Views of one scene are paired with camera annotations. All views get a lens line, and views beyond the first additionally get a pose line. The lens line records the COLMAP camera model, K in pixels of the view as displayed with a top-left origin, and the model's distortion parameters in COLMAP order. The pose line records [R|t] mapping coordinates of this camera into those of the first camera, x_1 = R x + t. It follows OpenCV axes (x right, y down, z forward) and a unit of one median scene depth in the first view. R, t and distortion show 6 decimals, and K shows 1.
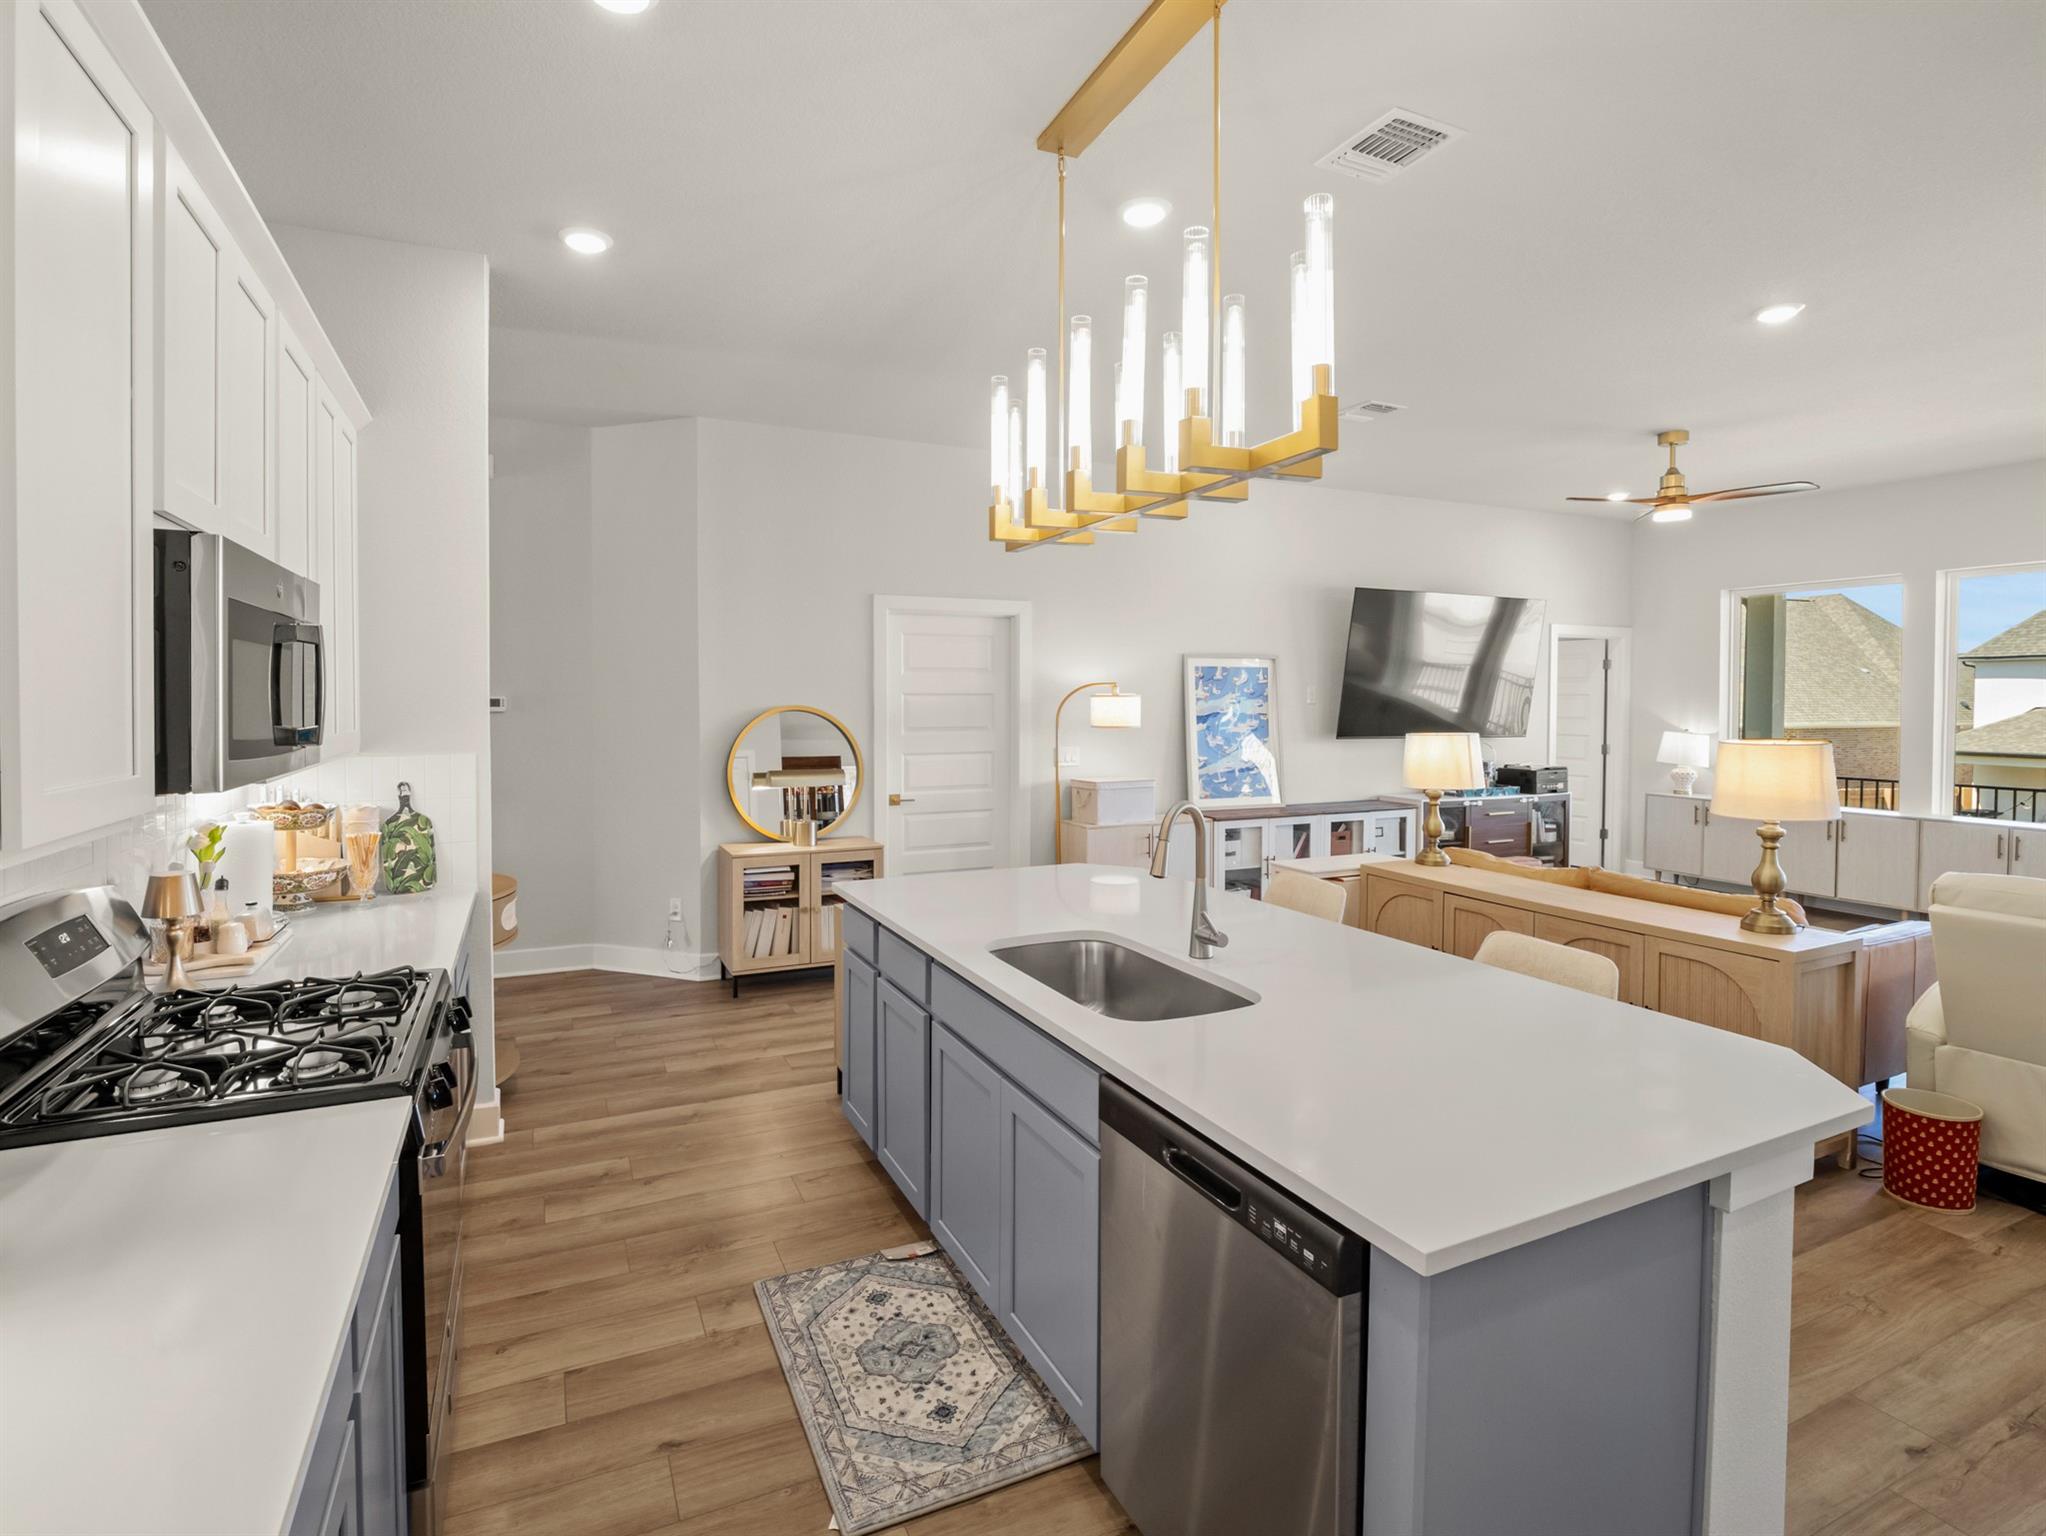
lens RADIAL K [[993.8, 0, 1015.5], [0, 993.8, 770.7], [0, 0, 1]] dist [-0.004998, -0.000585]
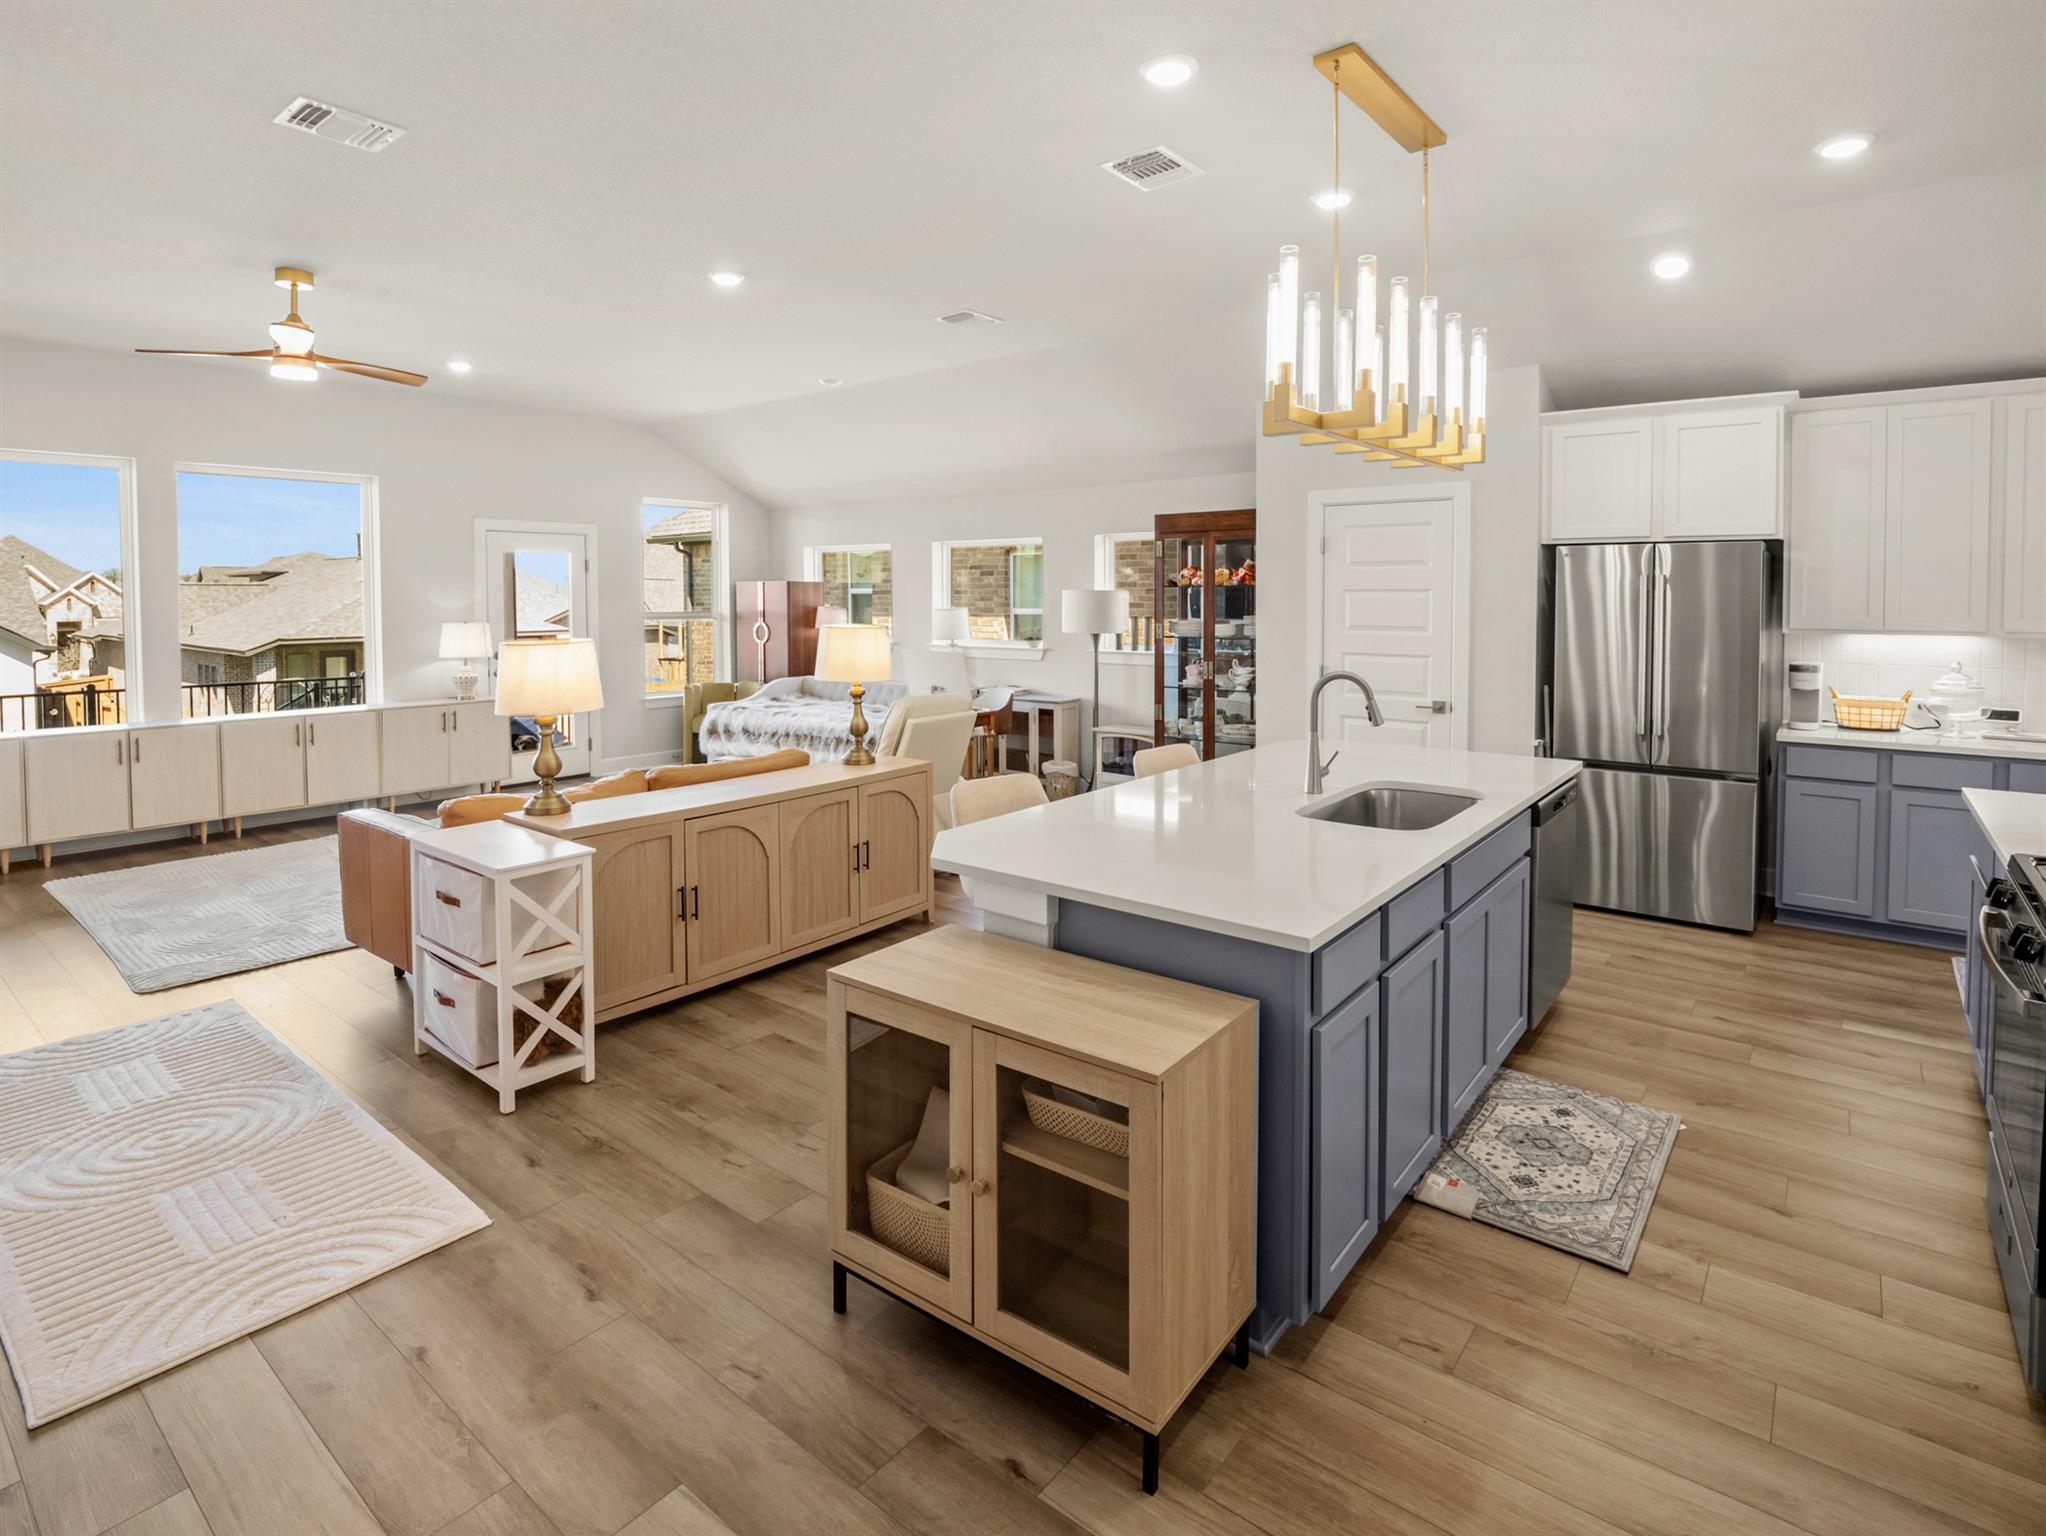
lens RADIAL K [[1062.1, 0, 1022.8], [0, 1062.1, 650.0], [0, 0, 1]] dist [-0.017242, 0.000436]
pose [[-0.439971, -0.048012, 0.896728, -0.334612], [0.071095, 0.993573, 0.088079, -0.054685], [-0.895193, 0.102505, -0.433730, 0.734888]]
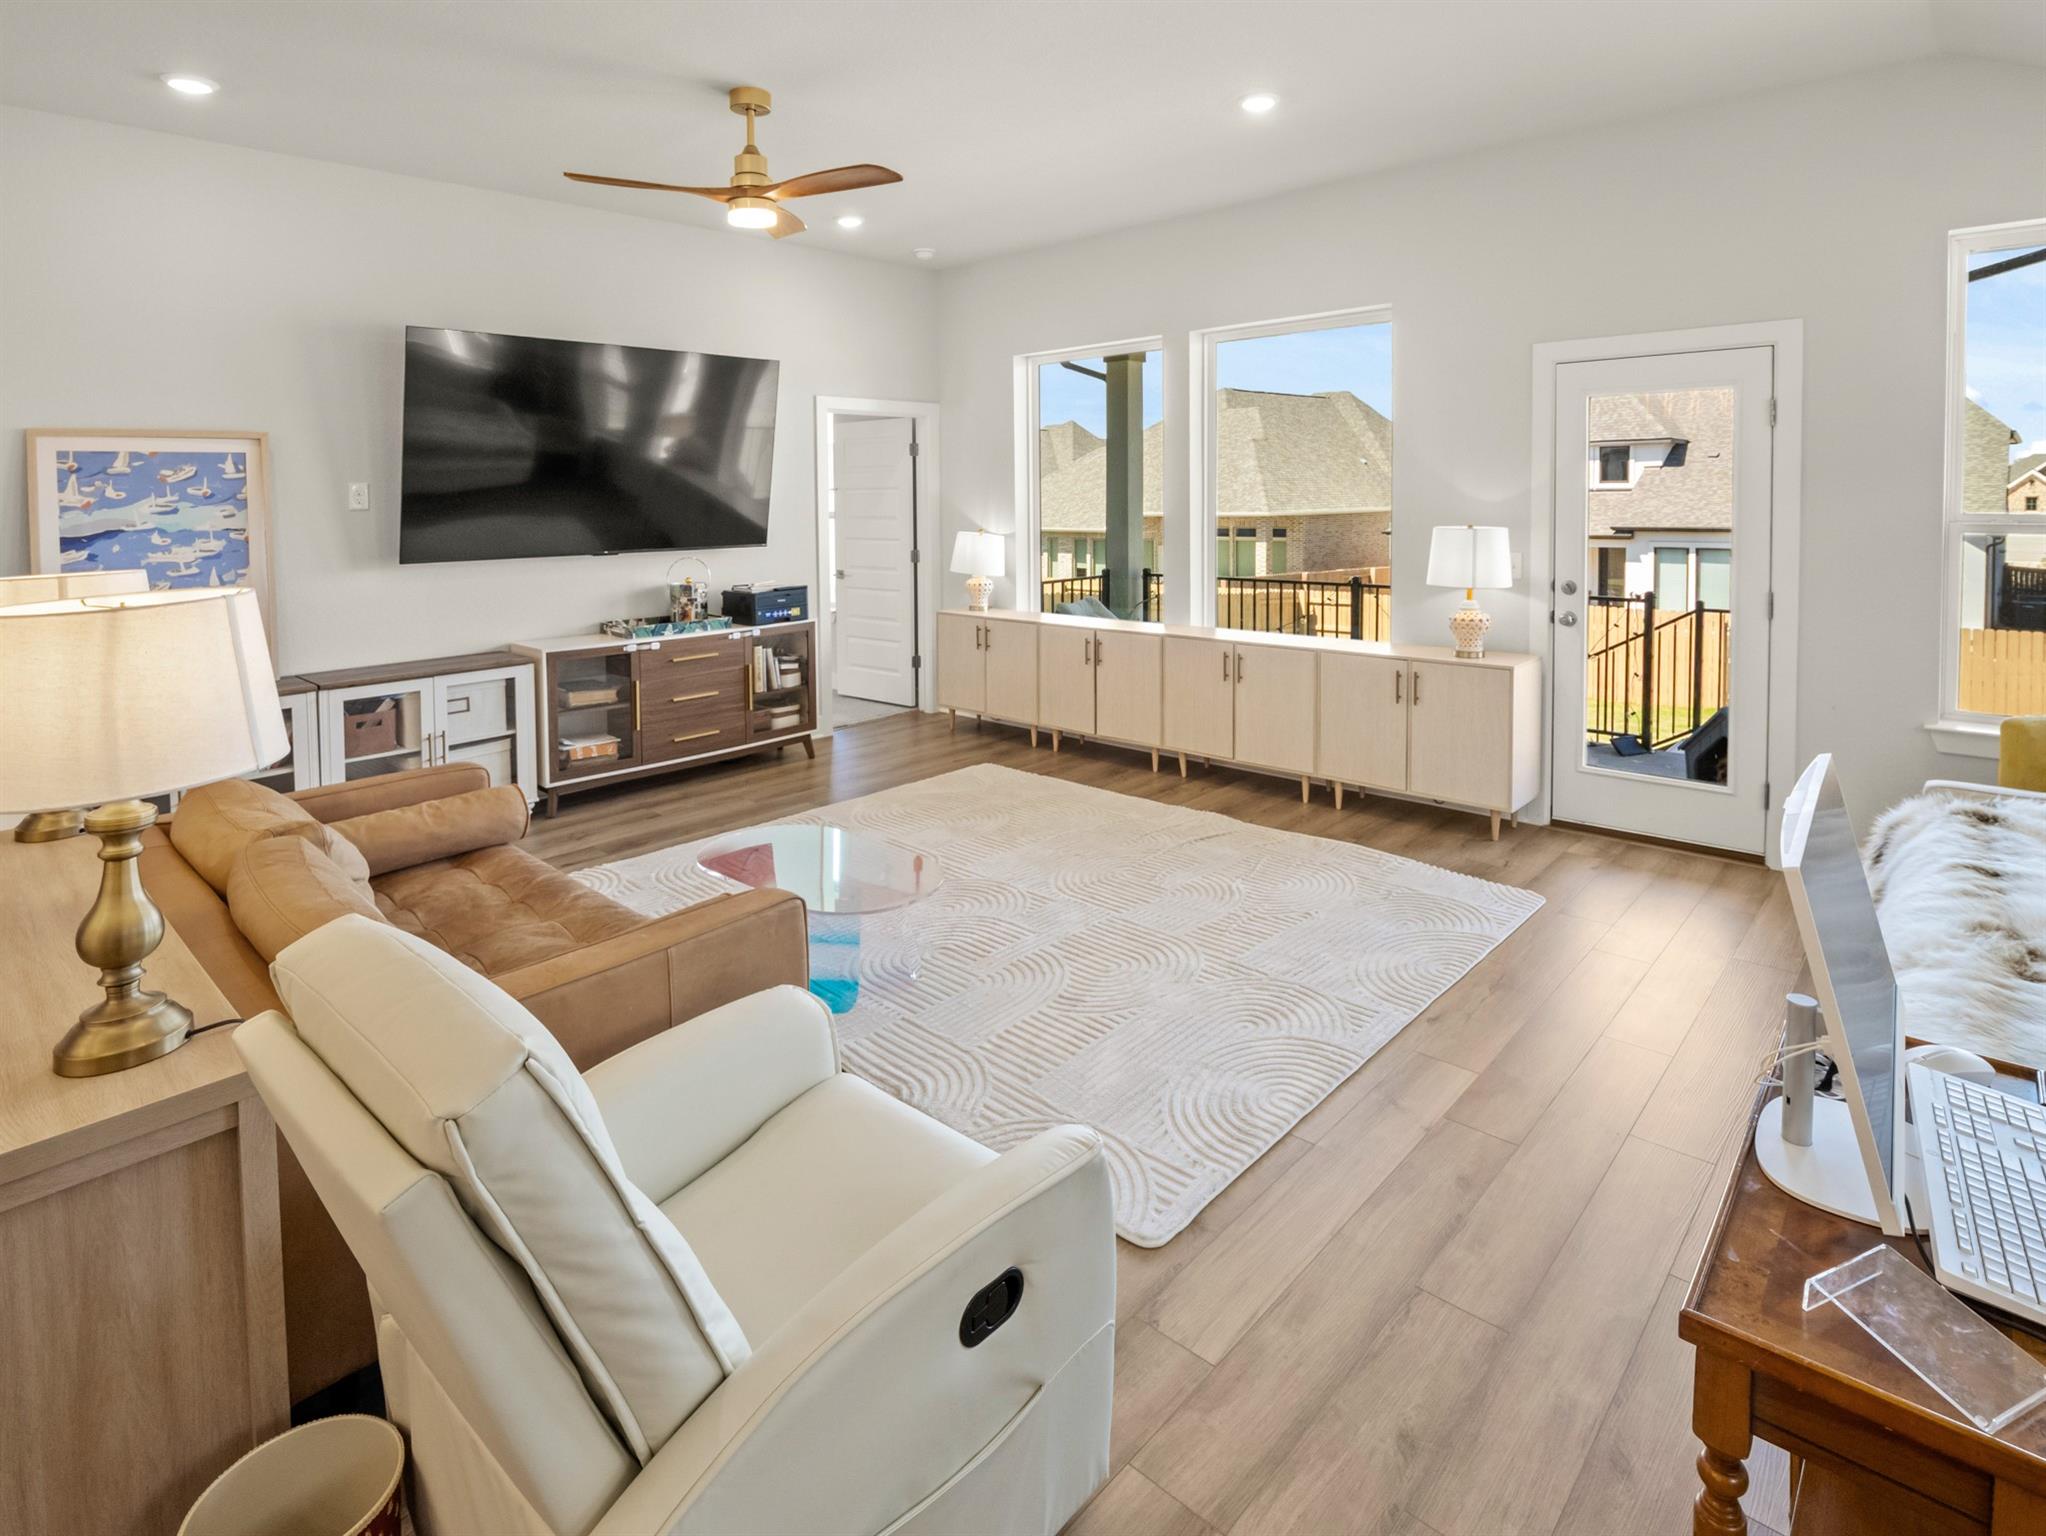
lens RADIAL K [[1073.1, 0, 1022.9], [0, 1073.1, 603.8], [0, 0, 1]] dist [-0.004930, -0.000661]
pose [[0.926487, -0.056655, 0.372037, 0.464727], [0.046738, 0.998272, 0.035629, -0.012991], [-0.373412, -0.015621, 0.927534, 0.217600]]
